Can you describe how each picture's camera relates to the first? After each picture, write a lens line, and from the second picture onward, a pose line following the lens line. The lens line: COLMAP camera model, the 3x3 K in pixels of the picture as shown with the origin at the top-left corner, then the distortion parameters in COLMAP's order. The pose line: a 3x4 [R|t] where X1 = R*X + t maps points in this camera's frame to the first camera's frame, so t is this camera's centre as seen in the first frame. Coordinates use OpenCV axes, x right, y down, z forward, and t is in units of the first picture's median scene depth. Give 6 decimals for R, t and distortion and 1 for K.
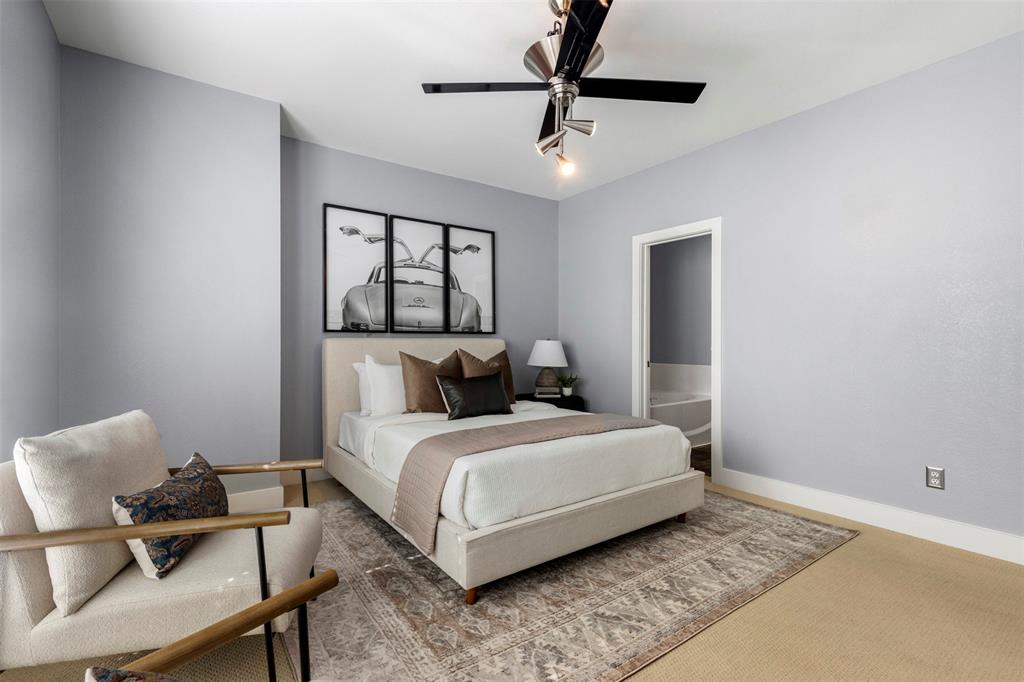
lens RADIAL K [[463.9, 0, 512.0], [0, 463.9, 335.0], [0, 0, 1]] dist [0.004716, 0.000278]
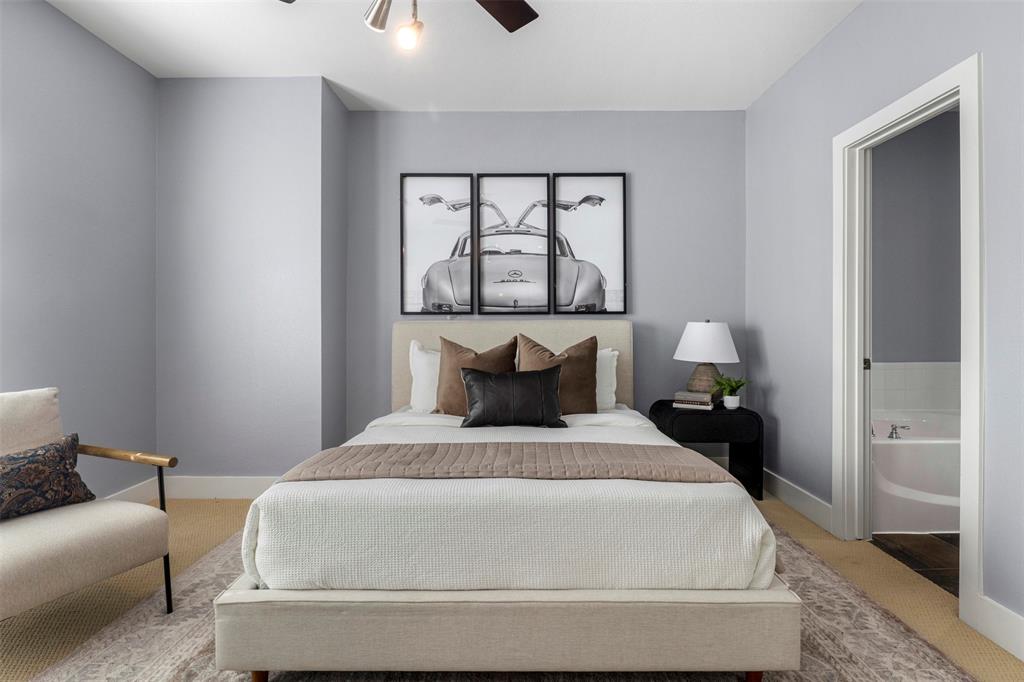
lens RADIAL K [[512.2, 0, 513.1], [0, 512.2, 321.4], [0, 0, 1]] dist [-0.000469, -0.006986]
pose [[0.813053, -0.009323, -0.582116, 0.320650], [0.011700, 0.999932, 0.000327, 0.007913], [0.582073, -0.007076, 0.813106, 0.277050]]
